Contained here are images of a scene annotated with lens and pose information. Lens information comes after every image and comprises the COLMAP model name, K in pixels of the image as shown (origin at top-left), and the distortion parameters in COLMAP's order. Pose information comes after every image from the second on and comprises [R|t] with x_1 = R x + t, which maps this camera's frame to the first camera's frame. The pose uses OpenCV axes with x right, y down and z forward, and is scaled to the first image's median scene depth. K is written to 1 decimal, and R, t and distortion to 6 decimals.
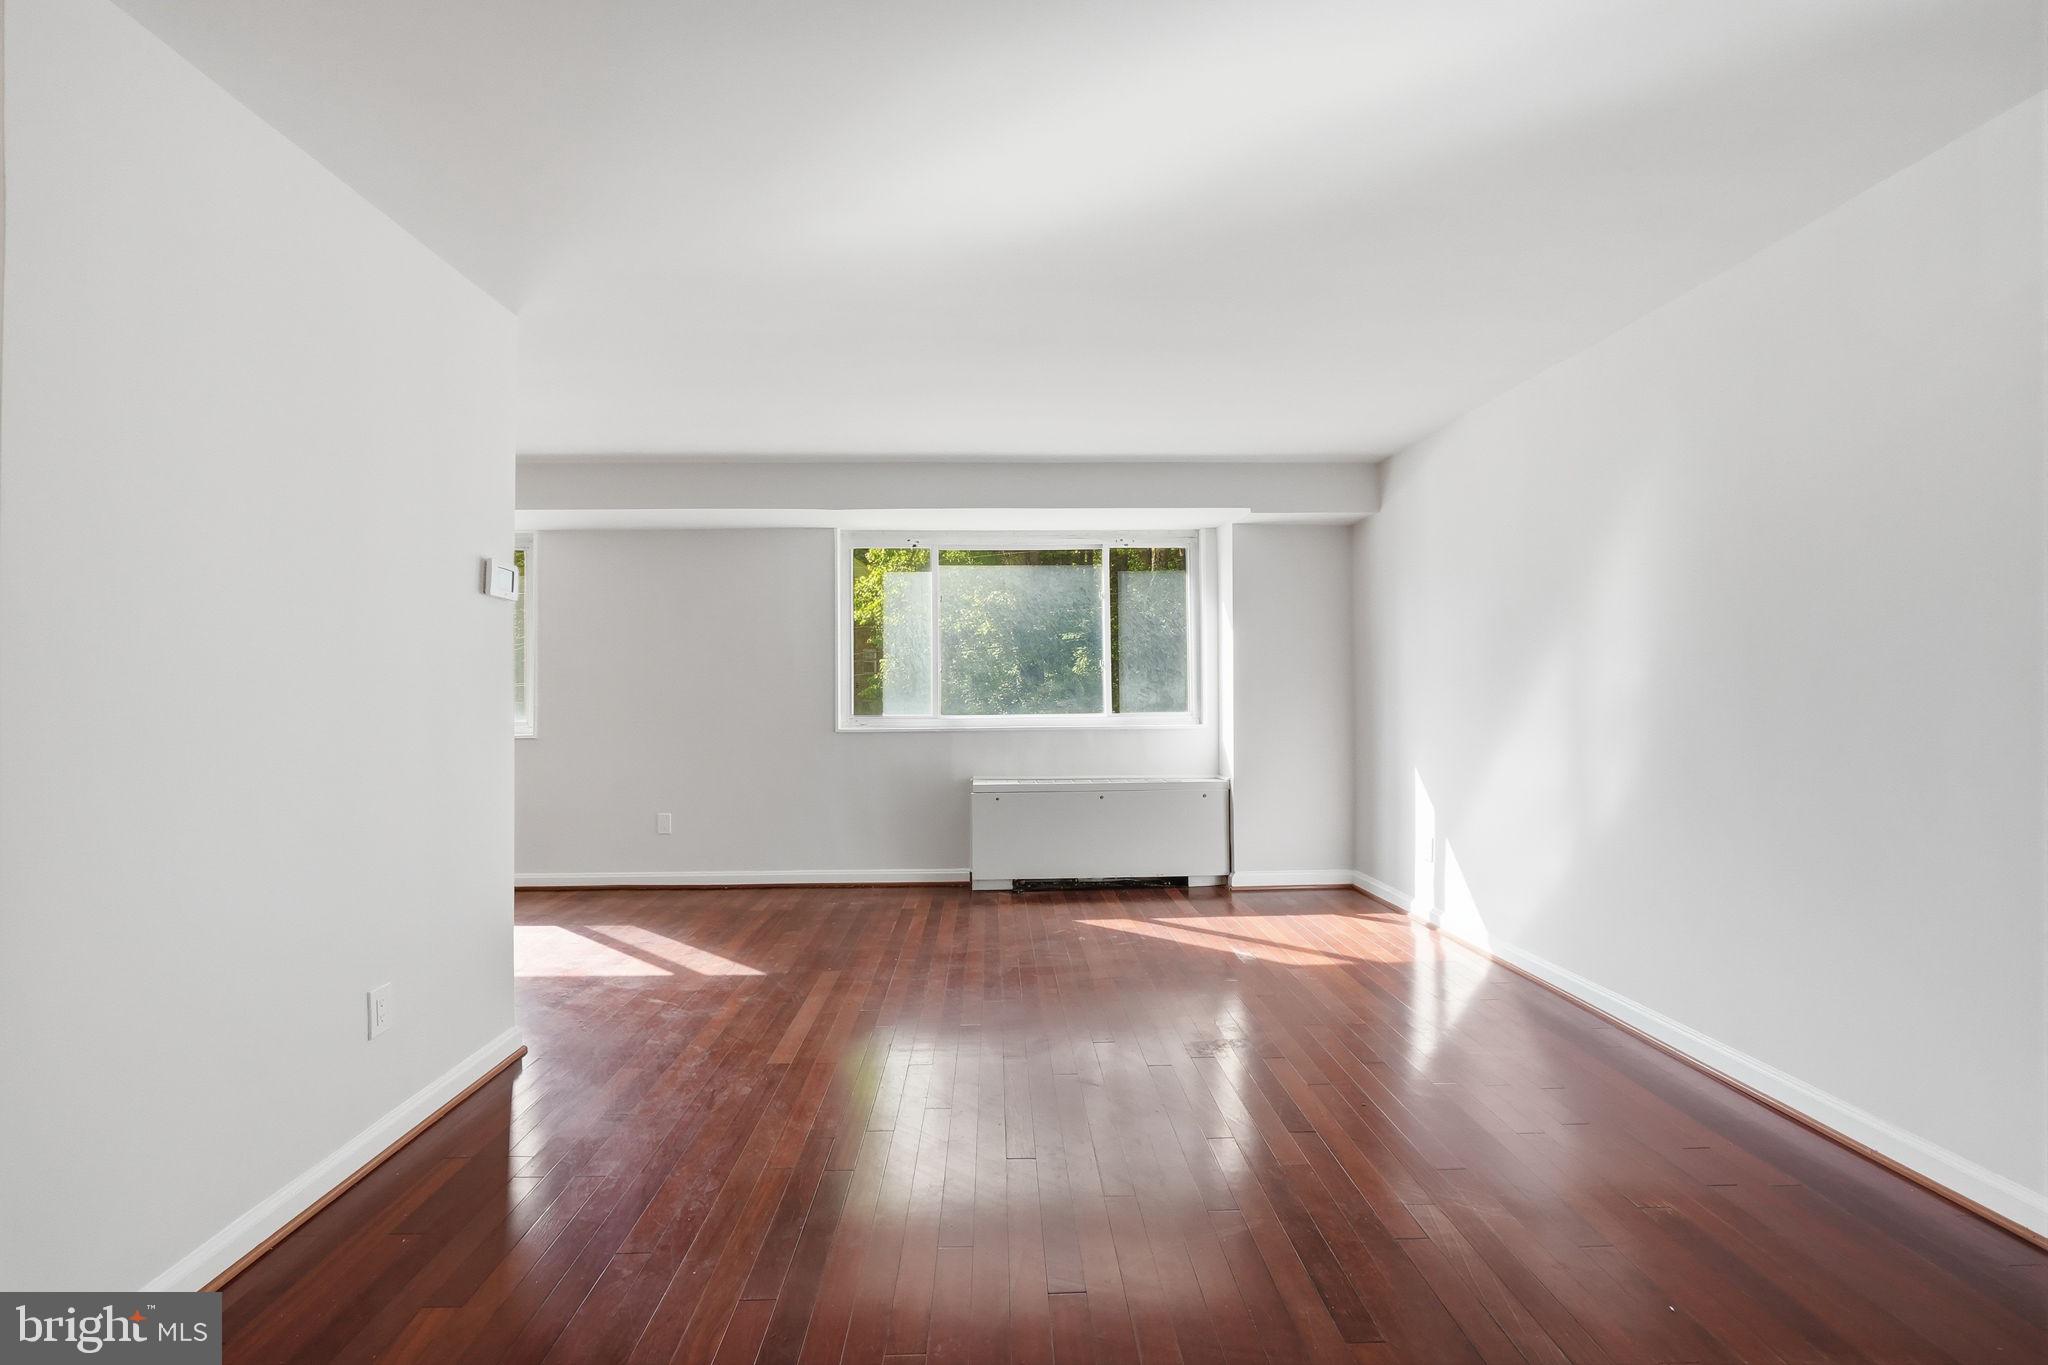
lens RADIAL K [[847.7, 0, 1022.1], [0, 847.7, 675.6], [0, 0, 1]] dist [-0.017858, 0.004688]
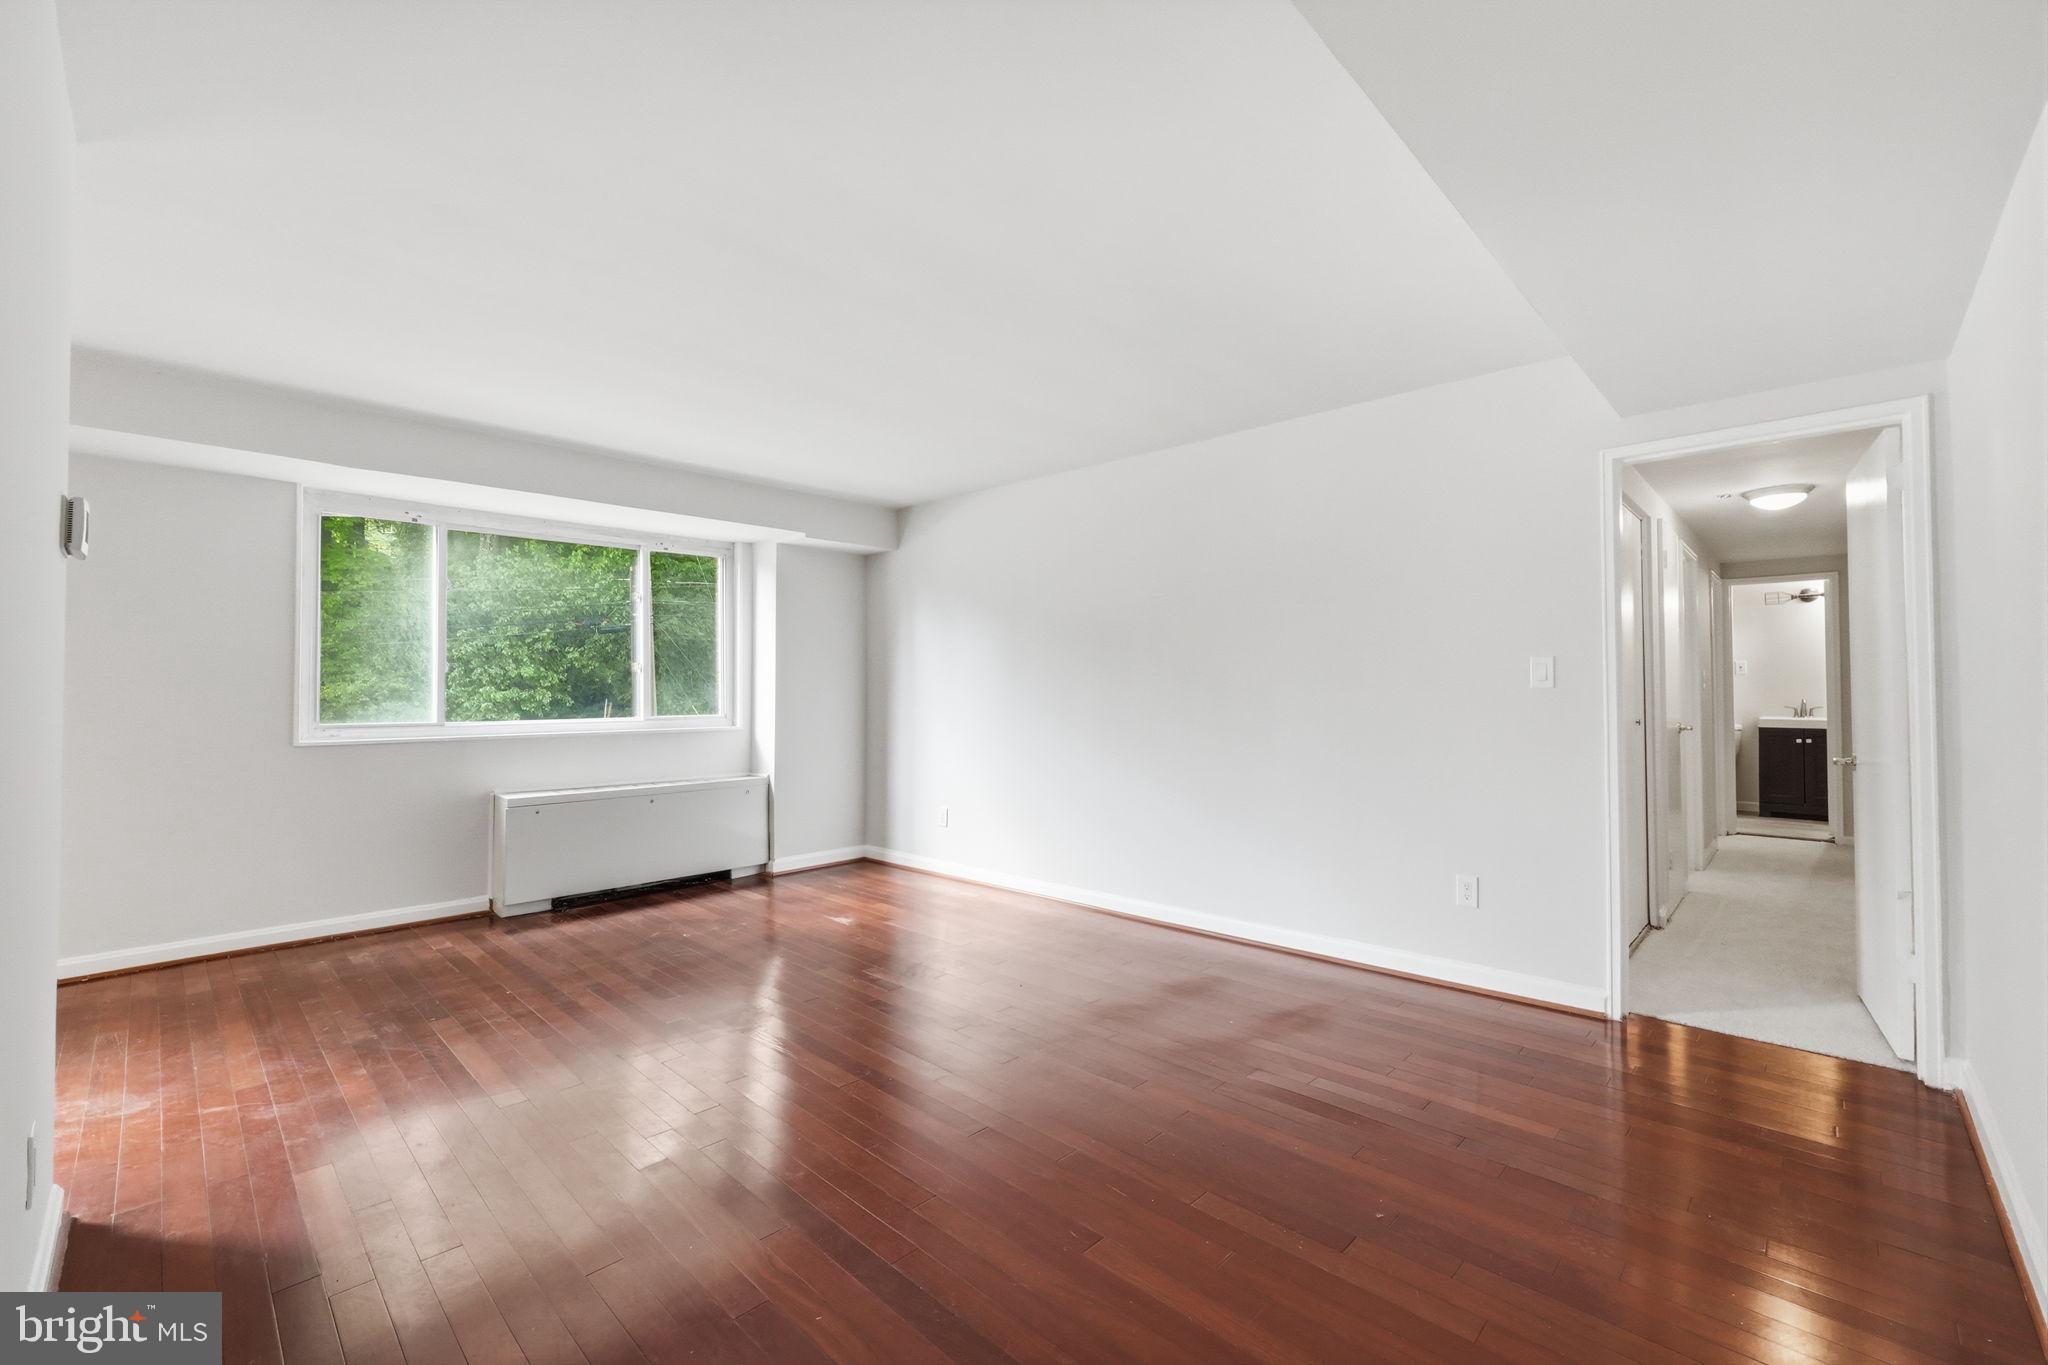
lens RADIAL K [[847.7, 0, 1022.1], [0, 847.7, 675.6], [0, 0, 1]] dist [-0.017858, 0.004688]
pose [[0.722272, 0.017885, 0.691378, -0.278344], [-0.015241, 0.999834, -0.009942, -0.000579], [-0.691441, -0.003356, 0.722425, -0.016994]]
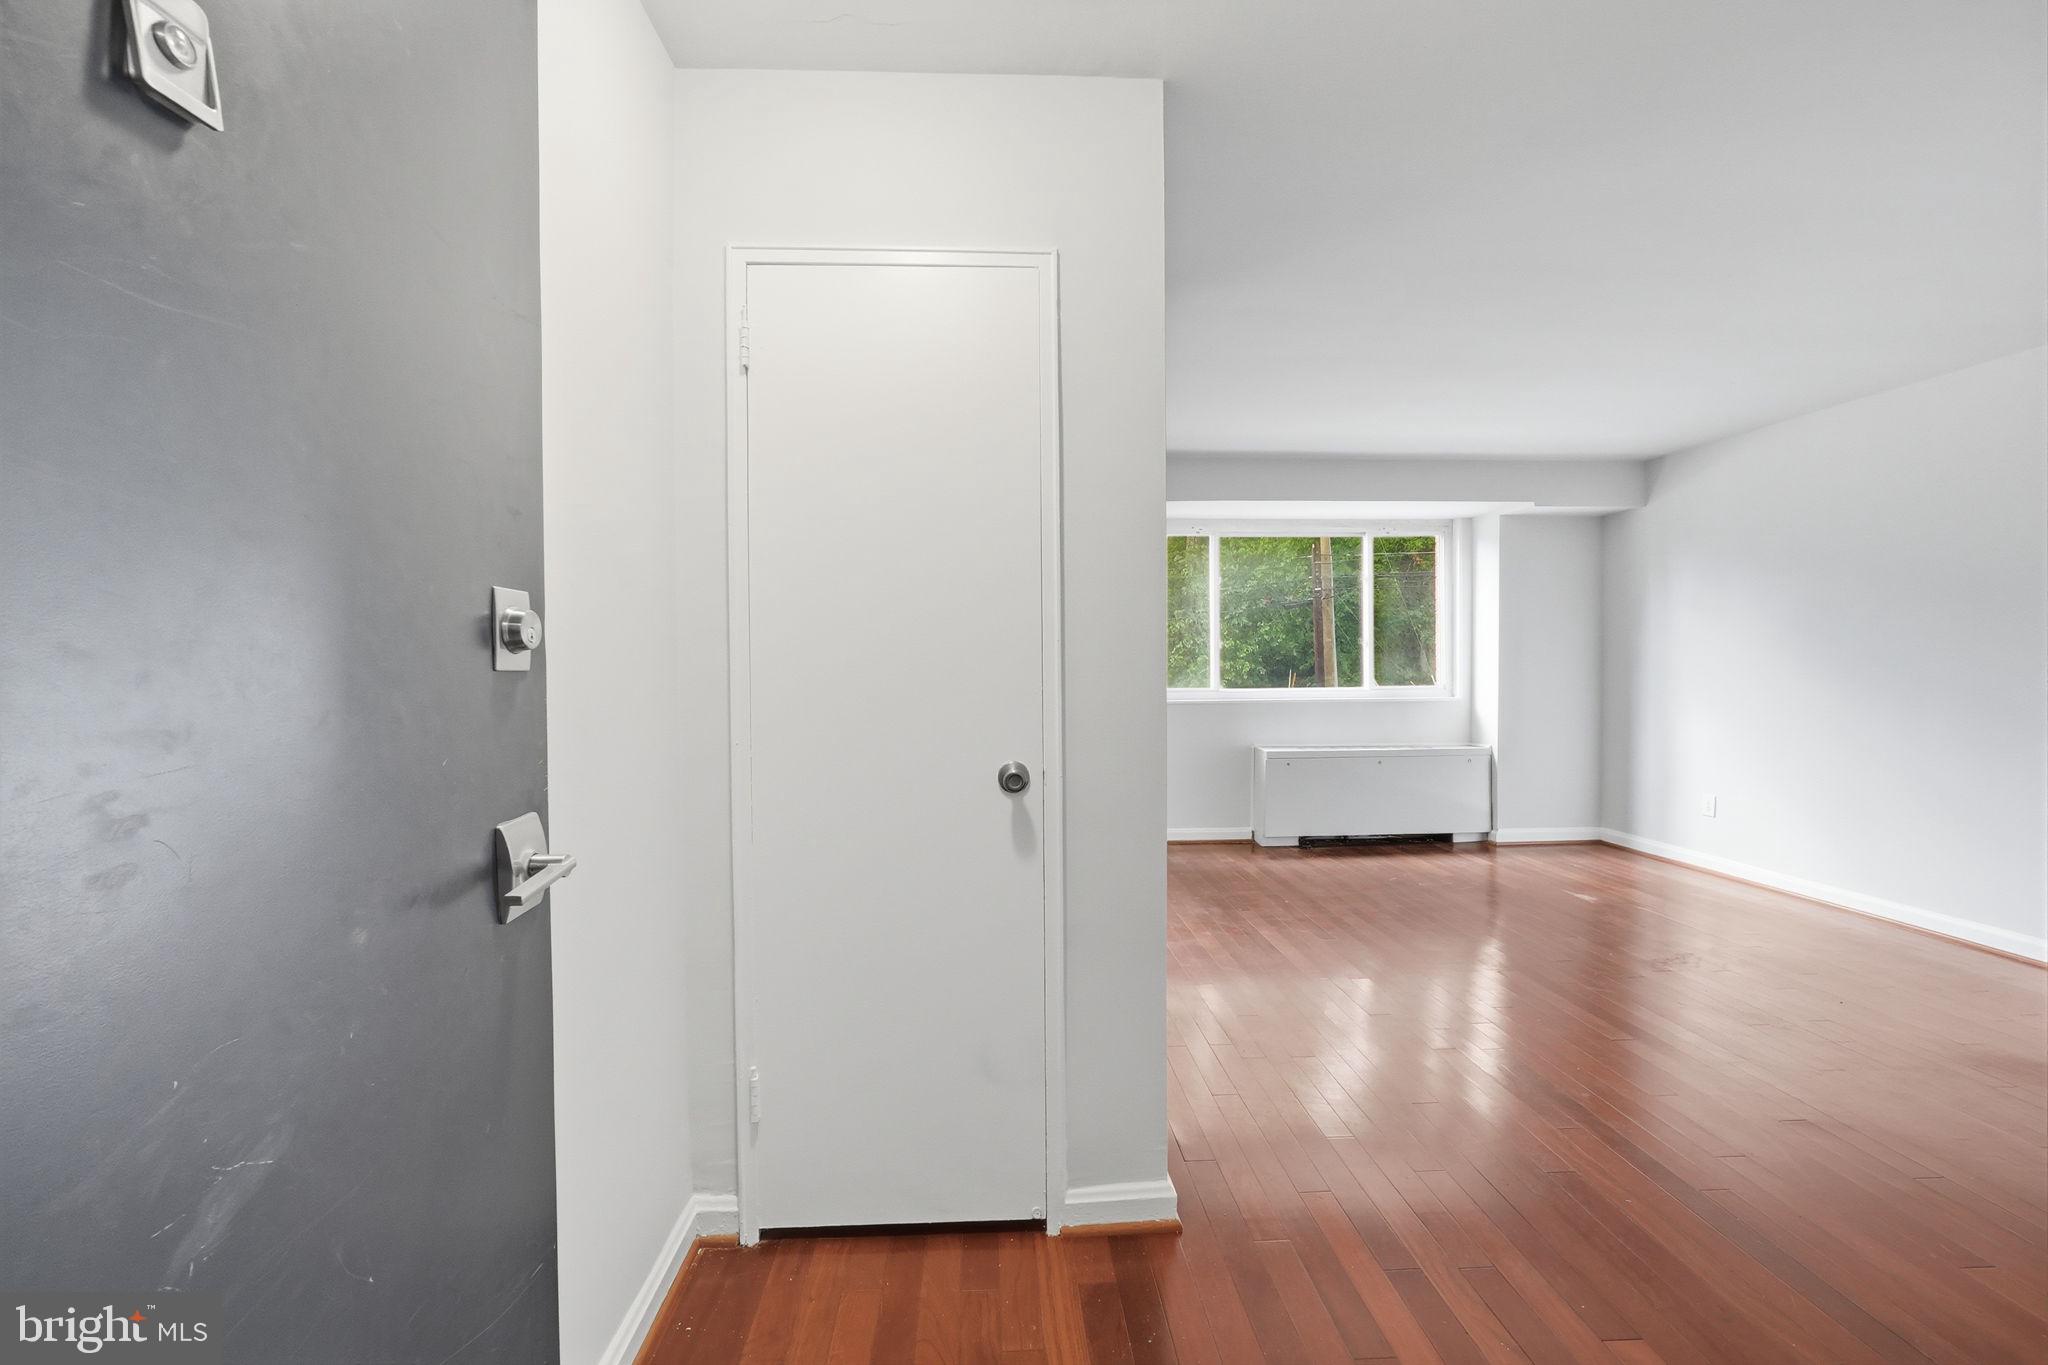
lens RADIAL K [[847.7, 0, 1022.1], [0, 847.7, 675.6], [0, 0, 1]] dist [-0.017858, 0.004688]
pose [[0.999962, 0.000236, 0.008749, -0.381752], [-0.000520, 0.999474, 0.032424, -0.006049], [-0.008737, -0.032427, 0.999436, -0.098899]]
